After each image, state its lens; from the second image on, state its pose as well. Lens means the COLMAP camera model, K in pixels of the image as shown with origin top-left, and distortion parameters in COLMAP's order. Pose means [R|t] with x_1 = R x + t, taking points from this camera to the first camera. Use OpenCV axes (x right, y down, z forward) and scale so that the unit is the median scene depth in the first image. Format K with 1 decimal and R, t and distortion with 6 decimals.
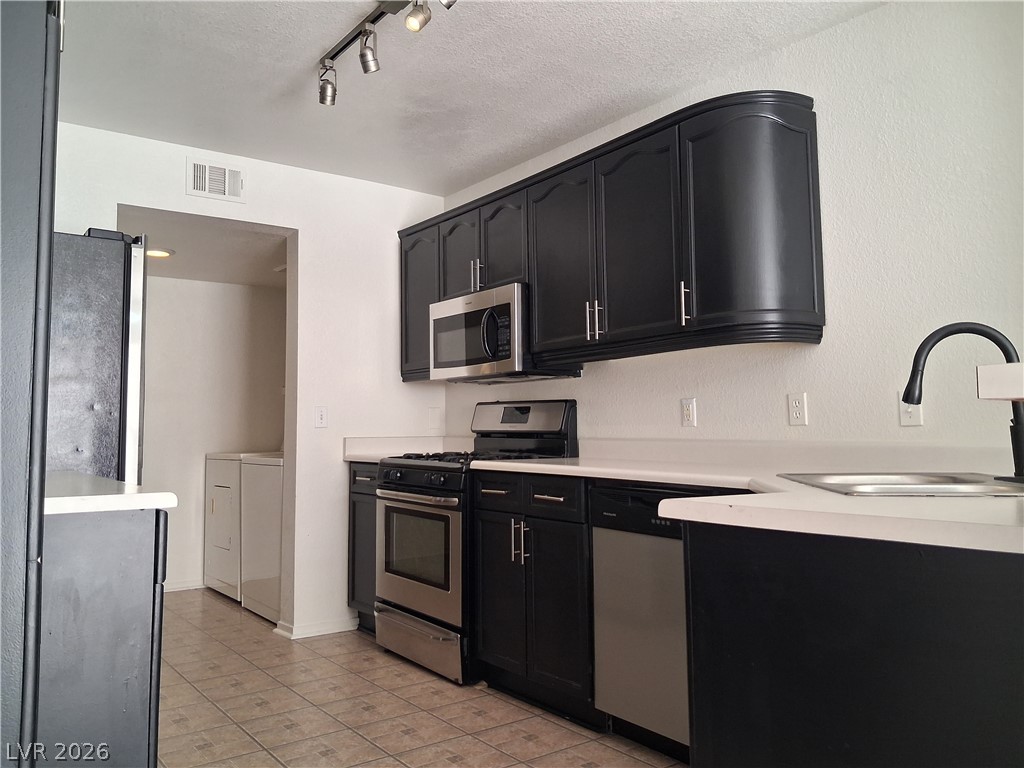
lens RADIAL K [[790.6, 0, 508.6], [0, 790.6, 365.1], [0, 0, 1]] dist [0.088195, -0.125200]
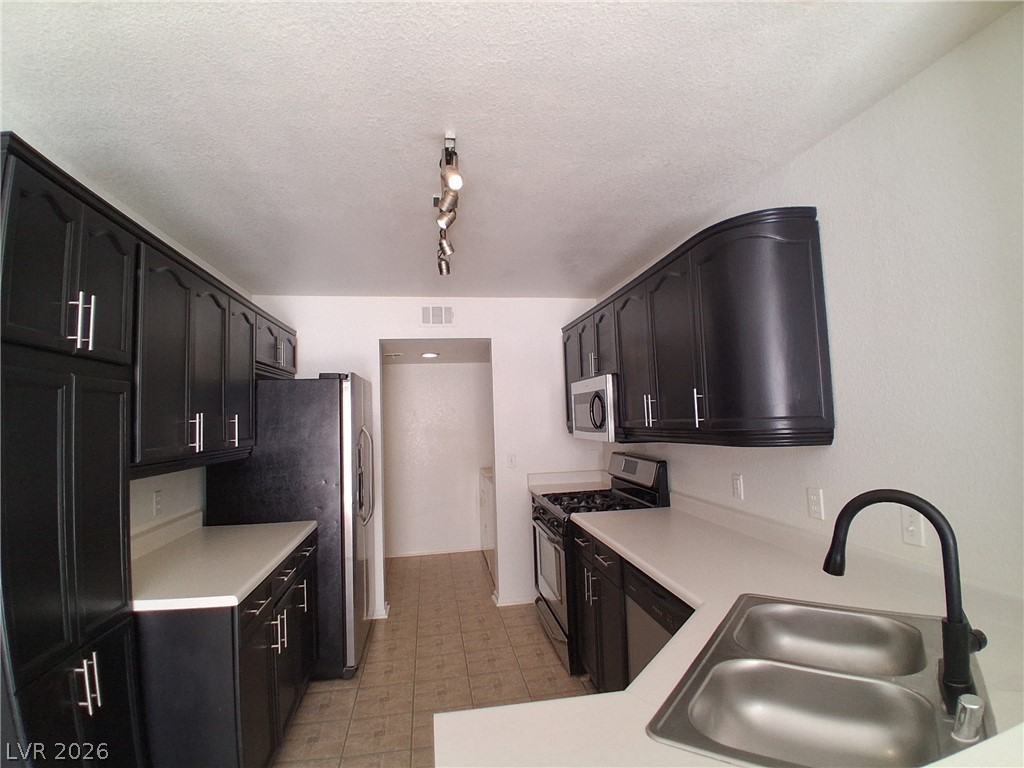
lens RADIAL K [[500.8, 0, 512.0], [0, 500.8, 384.0], [0, 0, 1]] dist [-0.035312, -0.000313]
pose [[0.895704, -0.052693, -0.441517, 0.262568], [0.060815, 0.998140, 0.004251, -0.114529], [0.440472, -0.030658, 0.897243, 0.212109]]
